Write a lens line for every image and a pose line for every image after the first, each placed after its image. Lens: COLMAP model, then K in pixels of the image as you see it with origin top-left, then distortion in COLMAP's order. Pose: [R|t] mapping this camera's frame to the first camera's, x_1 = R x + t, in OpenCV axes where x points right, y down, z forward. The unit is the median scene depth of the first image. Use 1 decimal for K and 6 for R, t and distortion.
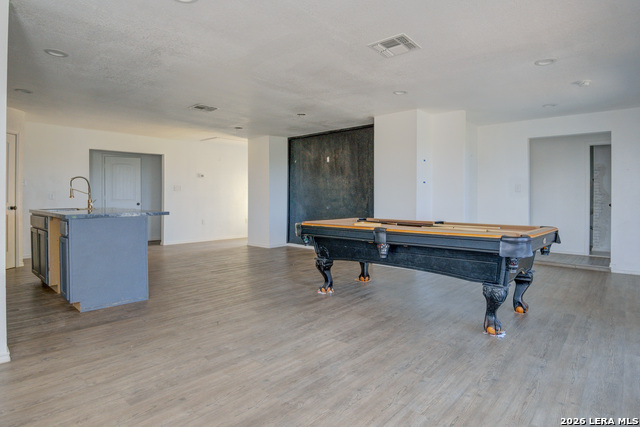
lens RADIAL K [[360.0, 0, 317.8], [0, 360.0, 209.5], [0, 0, 1]] dist [-0.049468, 0.003721]
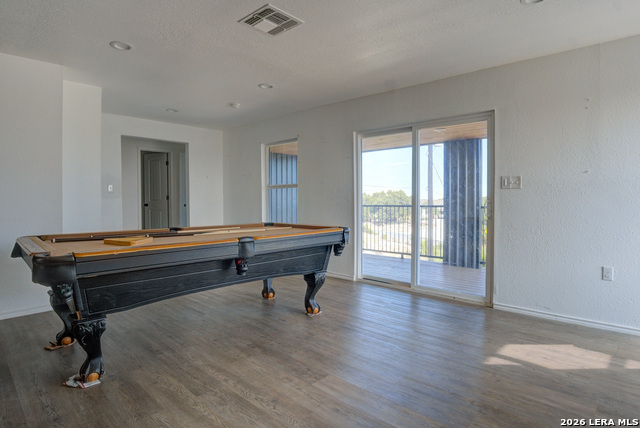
lens RADIAL K [[360.0, 0, 319.1], [0, 360.0, 209.7], [0, 0, 1]] dist [-0.049468, 0.003721]
pose [[0.016398, -0.034031, 0.999286, -0.610393], [0.034695, 0.998838, 0.033446, -0.031571], [-0.999263, 0.034122, 0.017560, 0.829825]]
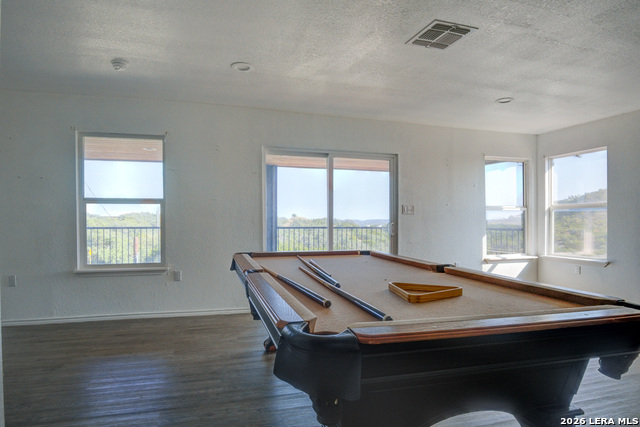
lens RADIAL K [[360.0, 0, 318.0], [0, 360.0, 219.0], [0, 0, 1]] dist [-0.049468, 0.003721]
pose [[-0.852016, -0.009008, 0.523438, 0.083900], [0.005784, 0.999629, 0.026619, -0.064016], [-0.523484, 0.025707, -0.851648, 1.823438]]
